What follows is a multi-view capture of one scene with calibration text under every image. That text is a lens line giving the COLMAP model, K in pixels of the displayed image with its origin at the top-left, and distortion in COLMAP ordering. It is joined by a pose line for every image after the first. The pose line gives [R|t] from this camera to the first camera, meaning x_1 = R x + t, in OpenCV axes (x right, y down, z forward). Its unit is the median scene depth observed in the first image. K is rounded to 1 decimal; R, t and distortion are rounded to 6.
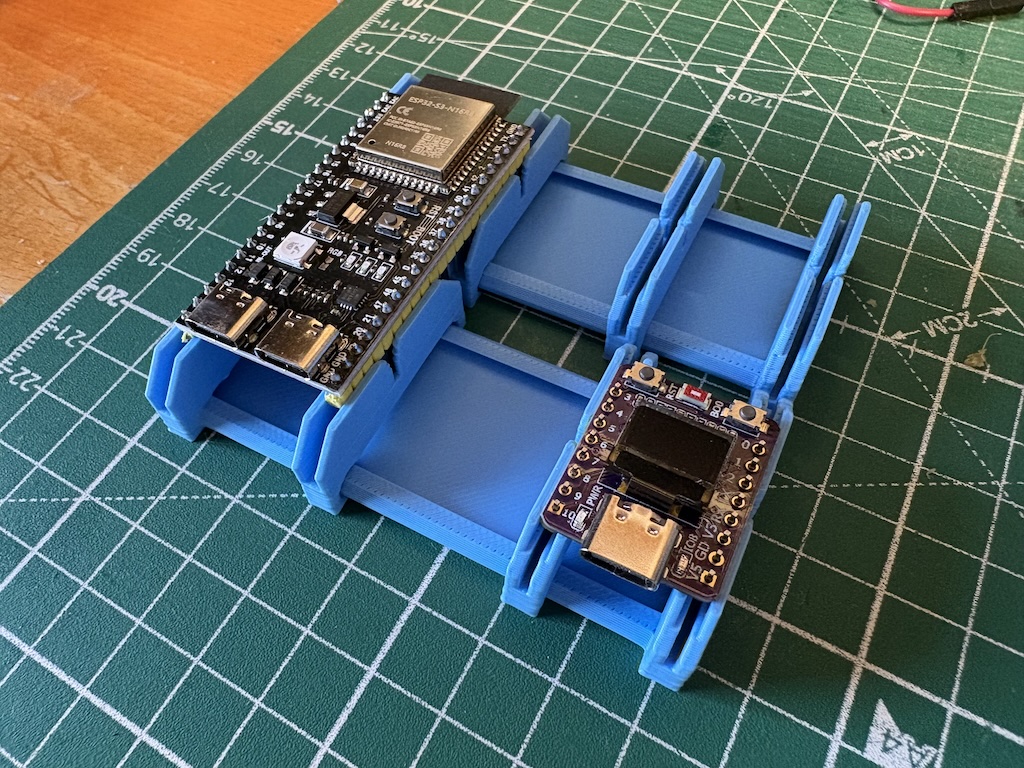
lens RADIAL K [[765.1, 0, 461.4], [0, 765.1, 382.4], [0, 0, 1]] dist [0.001819, 0.000885]
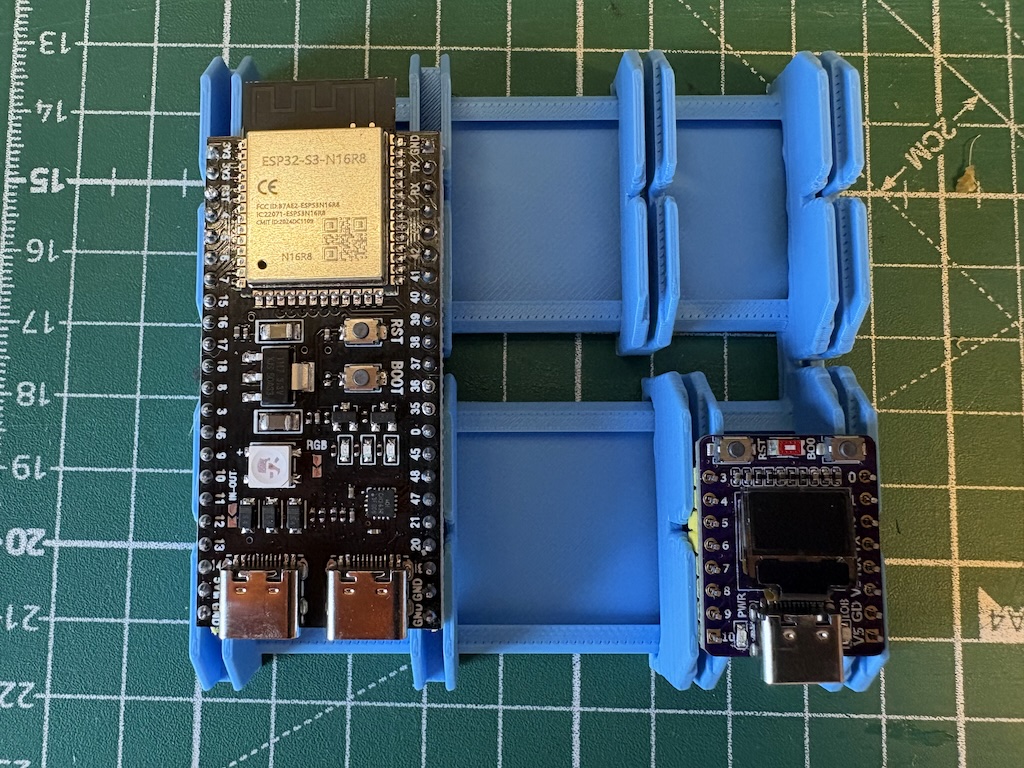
lens RADIAL K [[765.1, 0, 461.4], [0, 765.1, 382.4], [0, 0, 1]] dist [0.001819, 0.000885]
pose [[0.875928, -0.471920, 0.100210, -0.083285], [0.369554, 0.789858, 0.489443, -0.551012], [-0.310129, -0.391684, 0.866258, 0.298479]]
